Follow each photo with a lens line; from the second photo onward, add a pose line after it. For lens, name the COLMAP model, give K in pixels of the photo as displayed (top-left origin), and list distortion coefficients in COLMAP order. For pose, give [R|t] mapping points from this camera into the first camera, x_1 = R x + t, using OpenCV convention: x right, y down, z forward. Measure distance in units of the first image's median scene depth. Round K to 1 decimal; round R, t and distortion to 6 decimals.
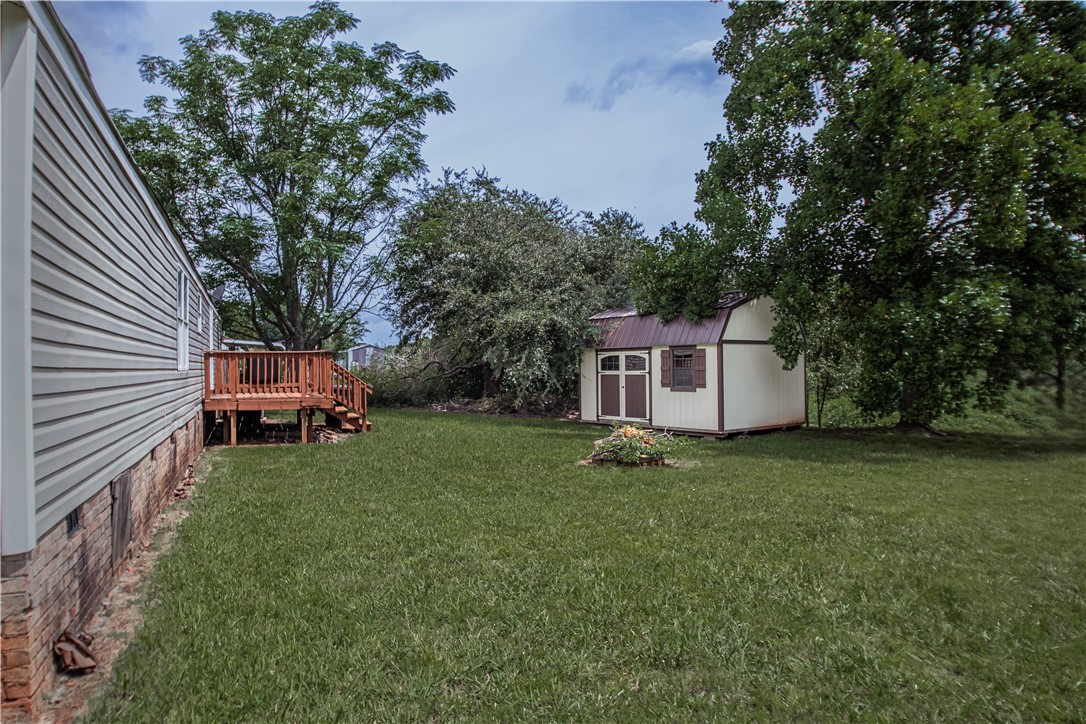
lens RADIAL K [[690.1, 0, 543.0], [0, 690.1, 362.0], [0, 0, 1]] dist [-0.000032, -0.000026]
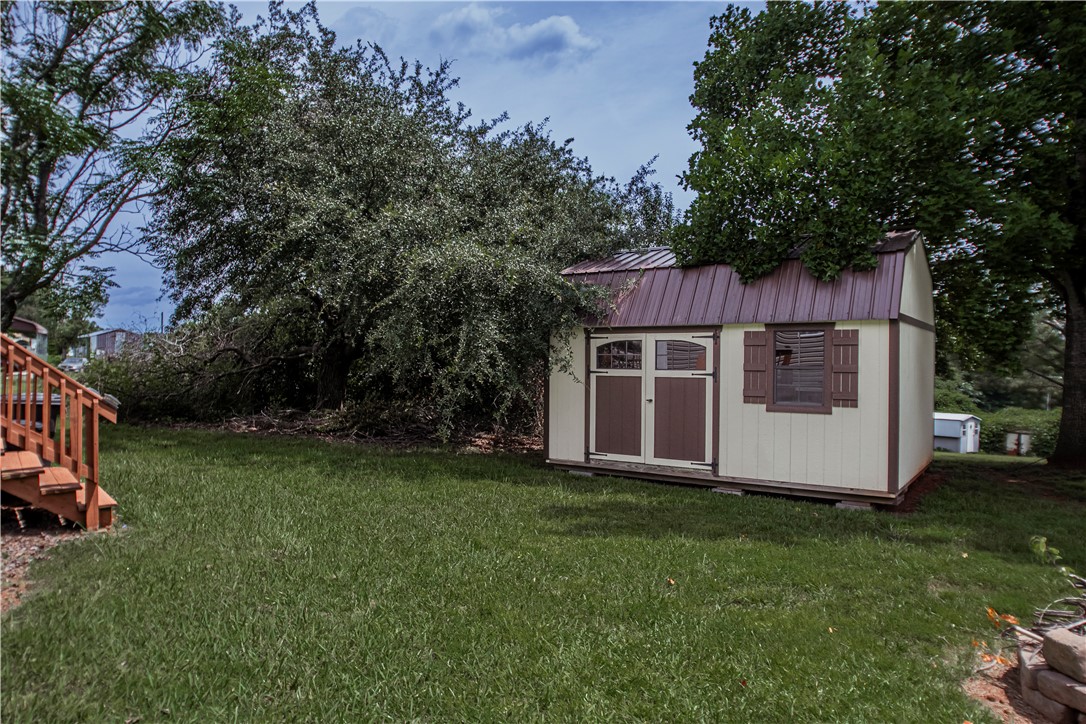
lens RADIAL K [[716.6, 0, 543.0], [0, 716.6, 362.0], [0, 0, 1]] dist [-0.045773, -0.000518]
pose [[0.957098, 0.018635, 0.289165, -0.118039], [-0.020418, 0.999787, 0.003152, 0.006582], [-0.289044, -0.008921, 0.957274, 0.487955]]
